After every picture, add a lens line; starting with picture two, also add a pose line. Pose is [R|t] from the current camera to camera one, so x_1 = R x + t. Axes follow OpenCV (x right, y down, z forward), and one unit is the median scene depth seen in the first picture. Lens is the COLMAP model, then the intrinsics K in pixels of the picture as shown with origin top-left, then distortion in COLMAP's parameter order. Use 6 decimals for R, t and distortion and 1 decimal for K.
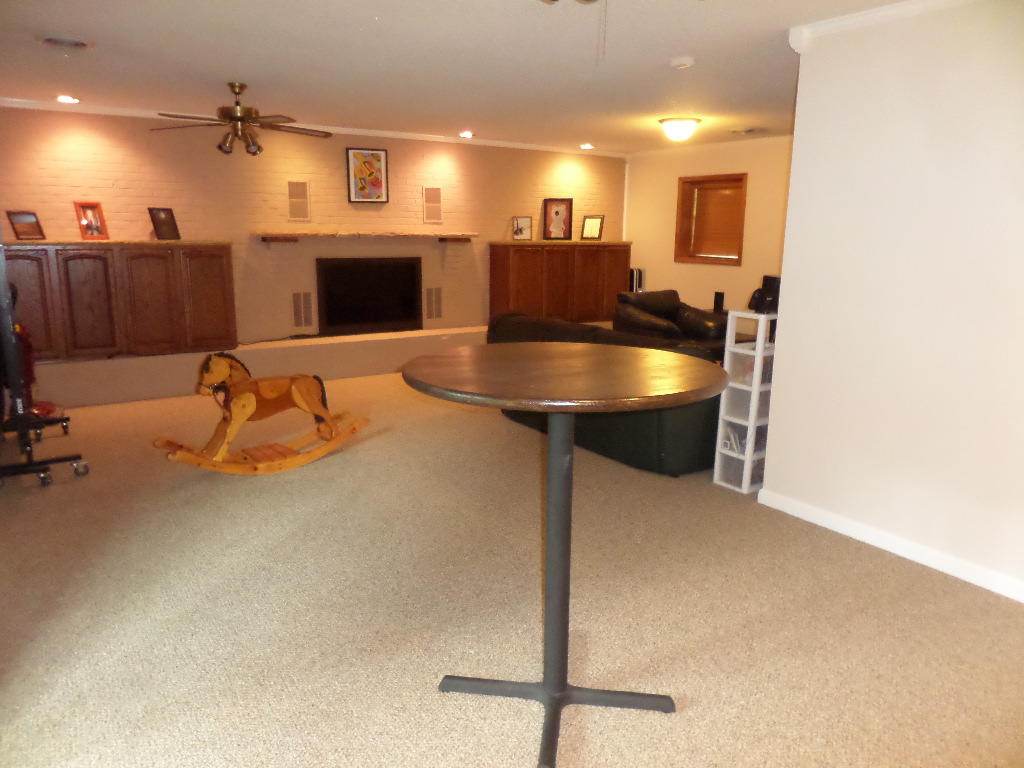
lens RADIAL K [[740.6, 0, 512.0], [0, 740.6, 384.0], [0, 0, 1]] dist [0.002747, 0.003667]
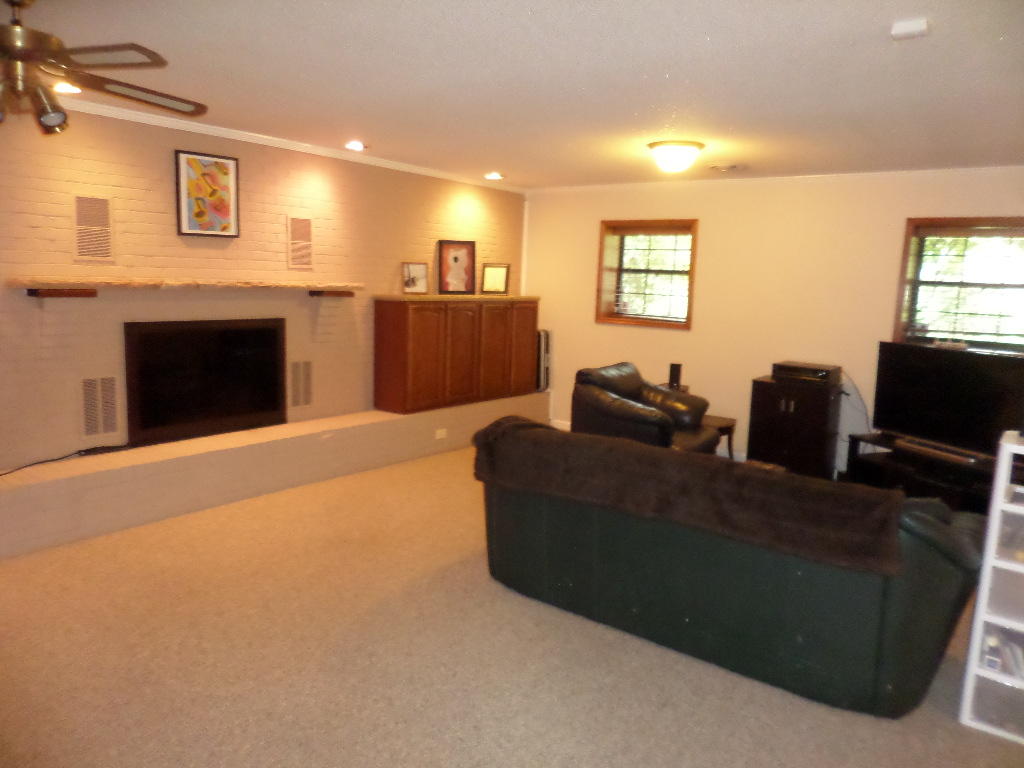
lens RADIAL K [[740.6, 0, 512.0], [0, 740.6, 384.0], [0, 0, 1]] dist [0.002747, 0.003667]
pose [[0.948902, -0.022652, 0.314757, -0.140293], [0.039706, 0.998064, -0.047875, -0.069438], [-0.313063, 0.057926, 0.947964, 0.289844]]
